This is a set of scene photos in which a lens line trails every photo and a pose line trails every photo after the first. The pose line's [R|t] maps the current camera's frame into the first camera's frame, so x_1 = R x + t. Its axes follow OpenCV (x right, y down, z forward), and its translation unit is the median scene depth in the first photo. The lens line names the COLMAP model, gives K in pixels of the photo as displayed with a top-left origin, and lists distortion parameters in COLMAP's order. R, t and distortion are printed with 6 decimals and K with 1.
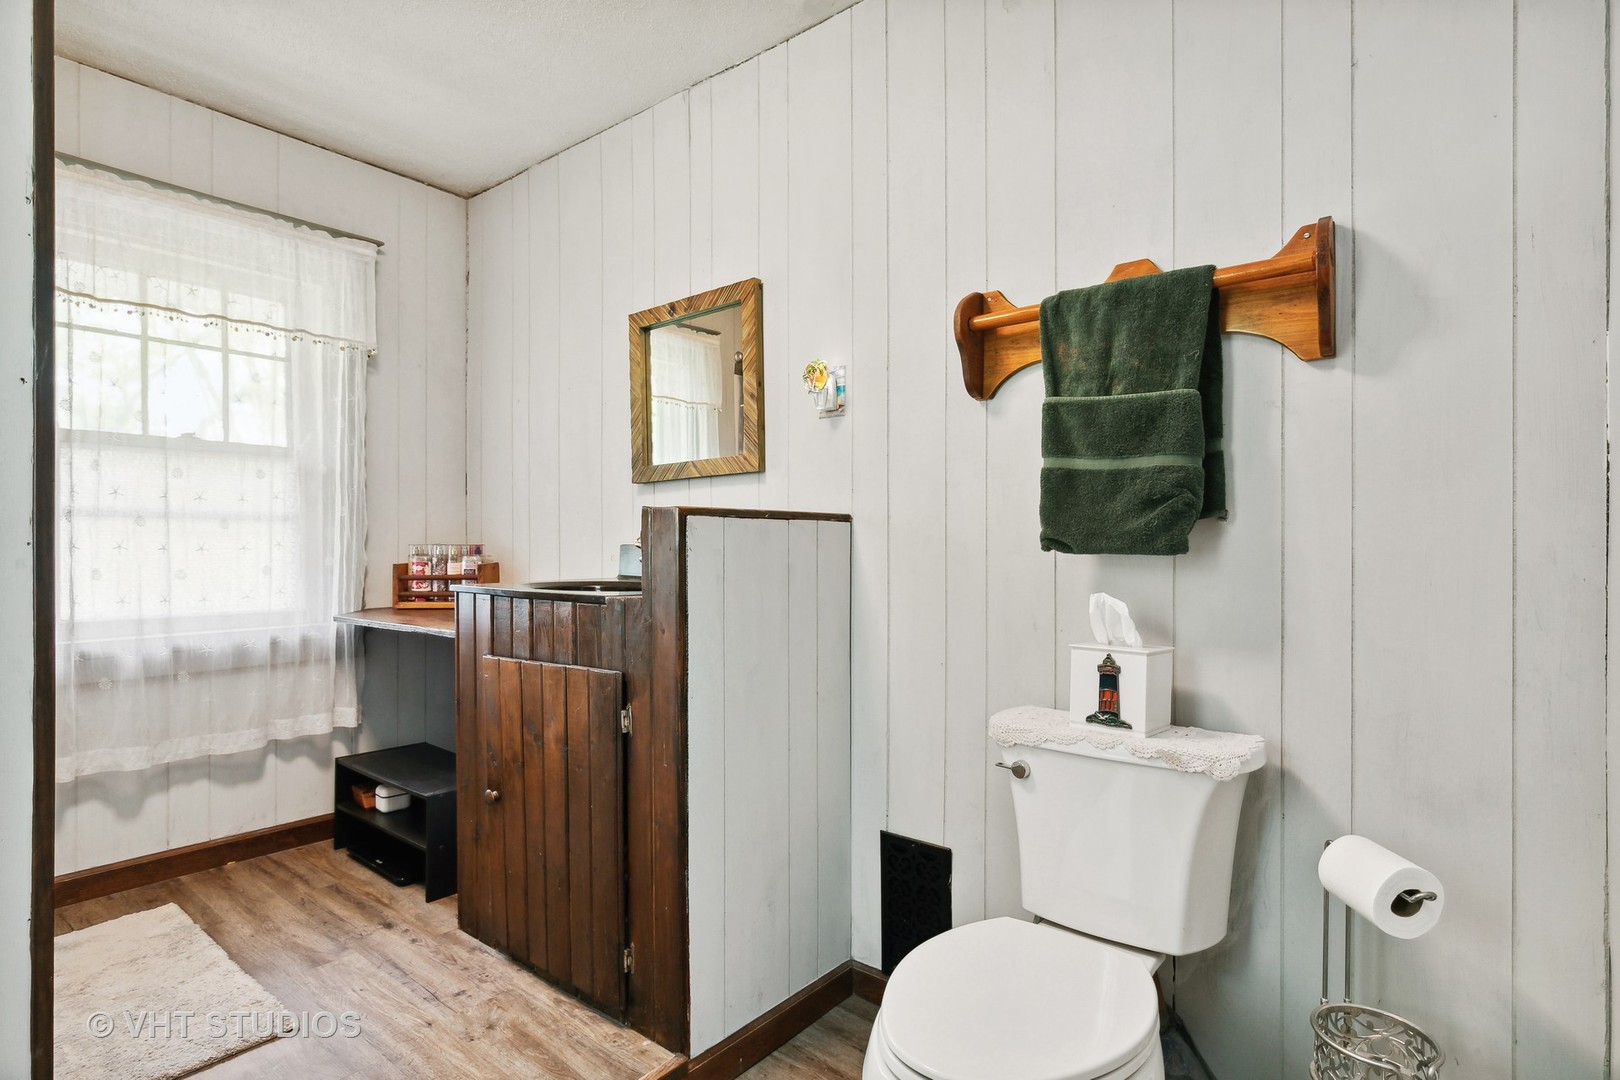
lens RADIAL K [[819.3, 0, 806.0], [0, 819.3, 547.0], [0, 0, 1]] dist [-0.004472, 0.001276]
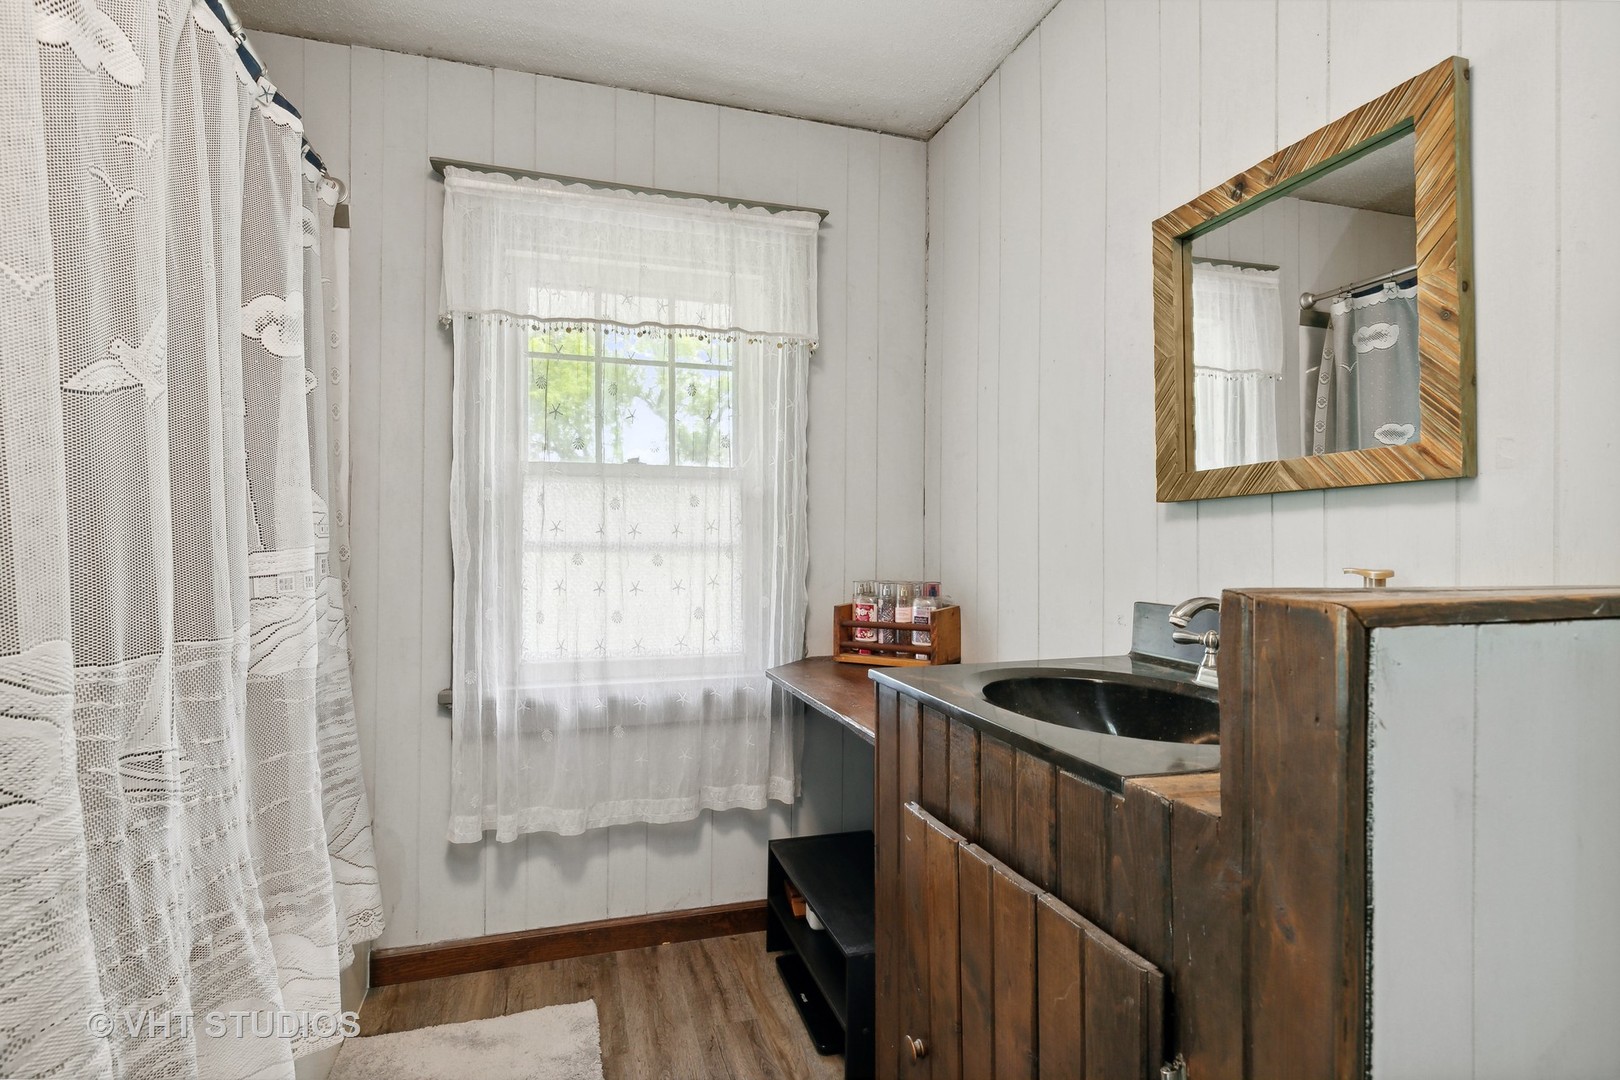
lens RADIAL K [[819.3, 0, 802.6], [0, 819.3, 542.4], [0, 0, 1]] dist [-0.004472, 0.001276]
pose [[0.832029, 0.002574, -0.554726, -0.096261], [-0.004327, 0.999989, -0.001851, -0.046001], [0.554716, 0.003940, 0.832031, 0.358616]]
